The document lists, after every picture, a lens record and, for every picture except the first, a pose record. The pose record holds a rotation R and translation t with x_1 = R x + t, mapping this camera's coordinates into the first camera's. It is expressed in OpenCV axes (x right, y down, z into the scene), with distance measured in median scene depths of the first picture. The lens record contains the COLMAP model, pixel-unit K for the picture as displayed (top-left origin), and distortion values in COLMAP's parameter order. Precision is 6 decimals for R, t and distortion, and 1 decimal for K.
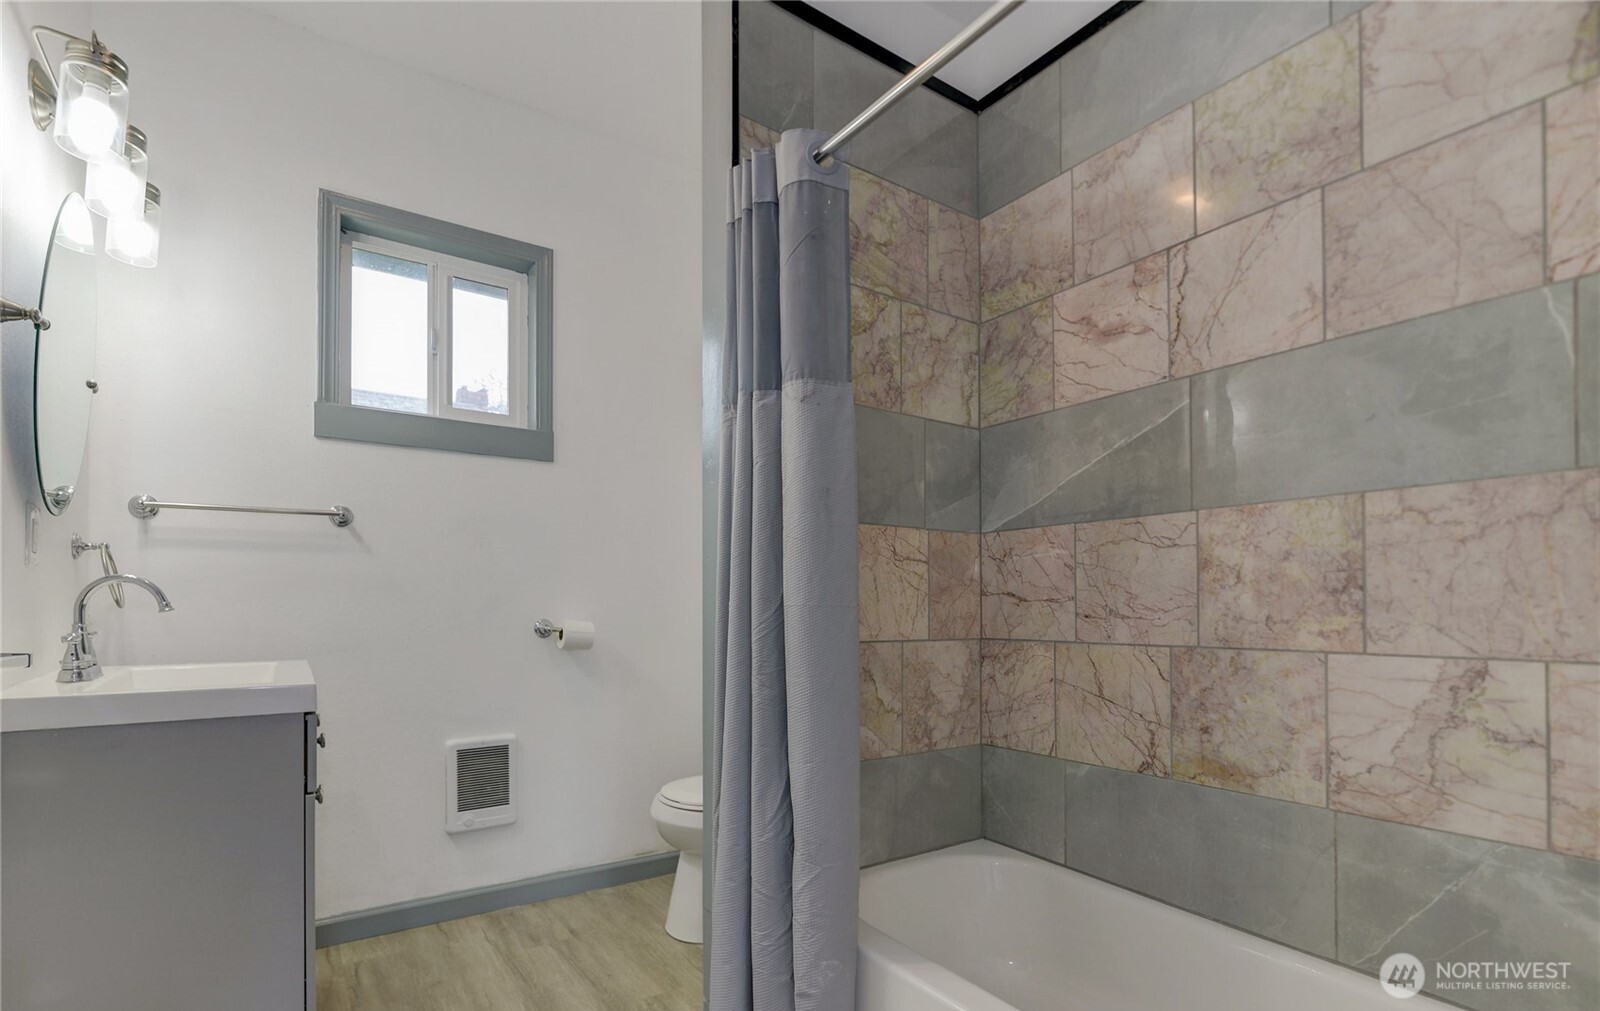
lens RADIAL K [[745.1, 0, 804.4], [0, 745.1, 597.2], [0, 0, 1]] dist [-0.000178, -0.000023]
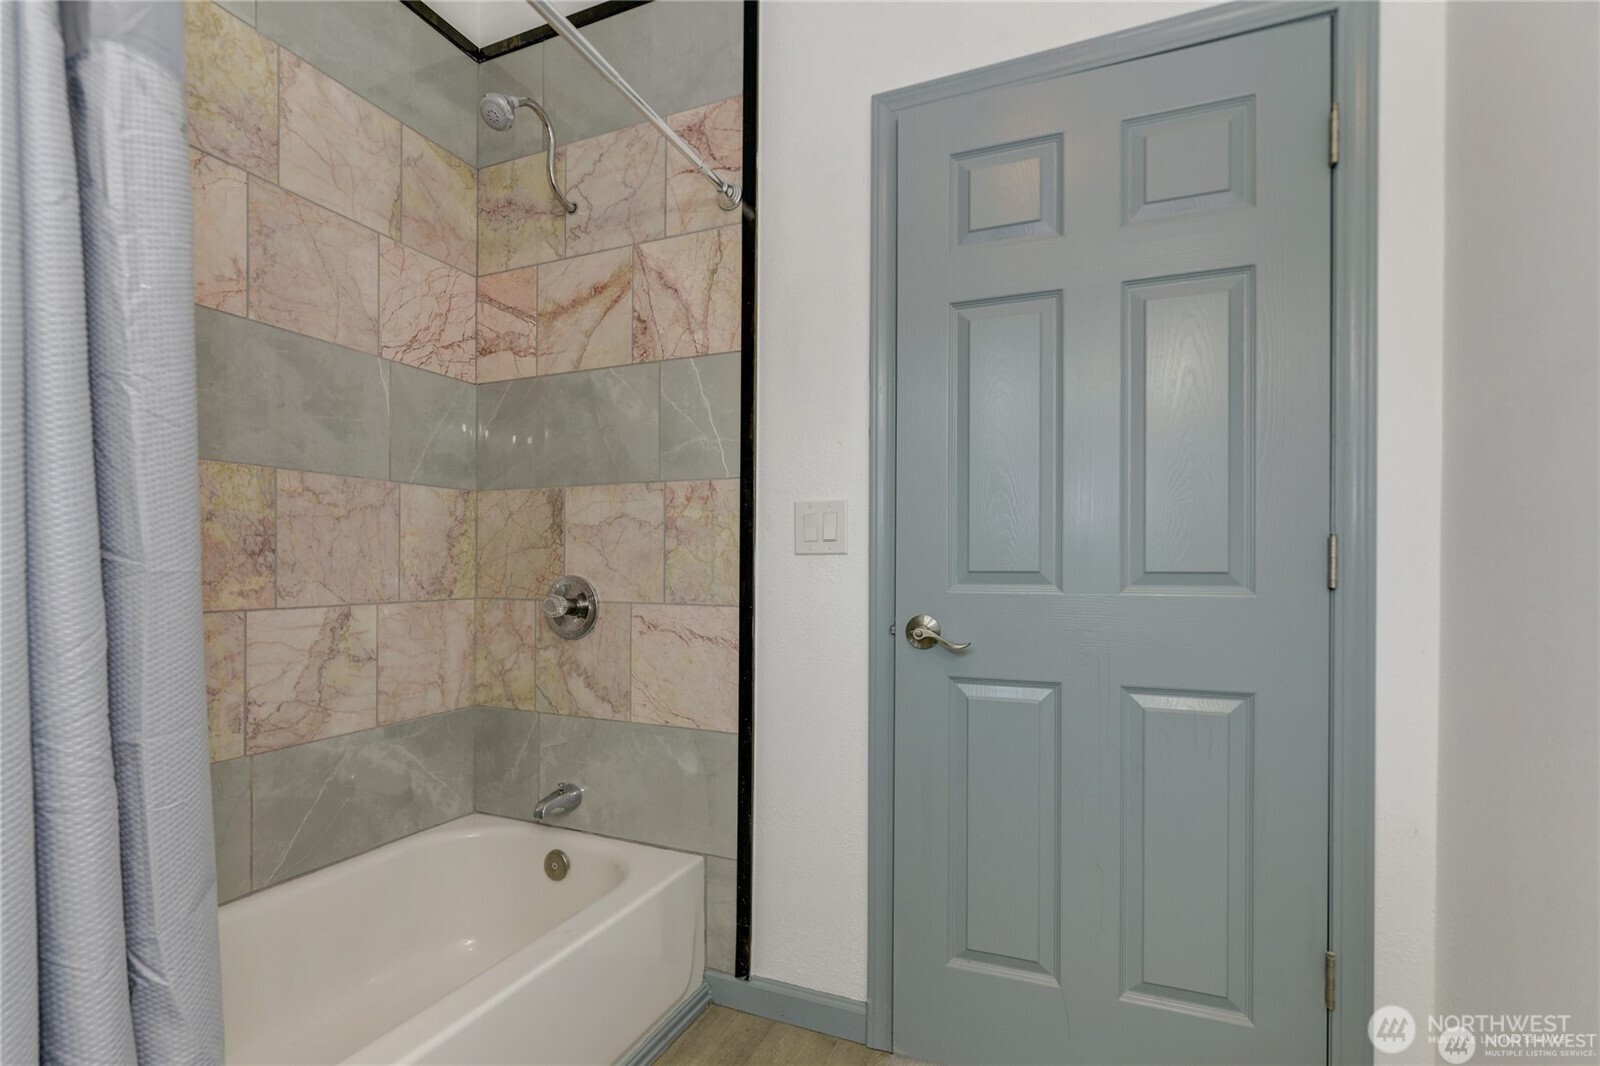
lens RADIAL K [[740.1, 0, 802.2], [0, 740.1, 566.2], [0, 0, 1]] dist [-0.000286, 0.000008]
pose [[-0.532650, -0.002309, 0.846333, -0.654945], [-0.014876, 0.999867, -0.006634, 0.005771], [-0.846205, -0.016124, -0.532614, 0.933497]]
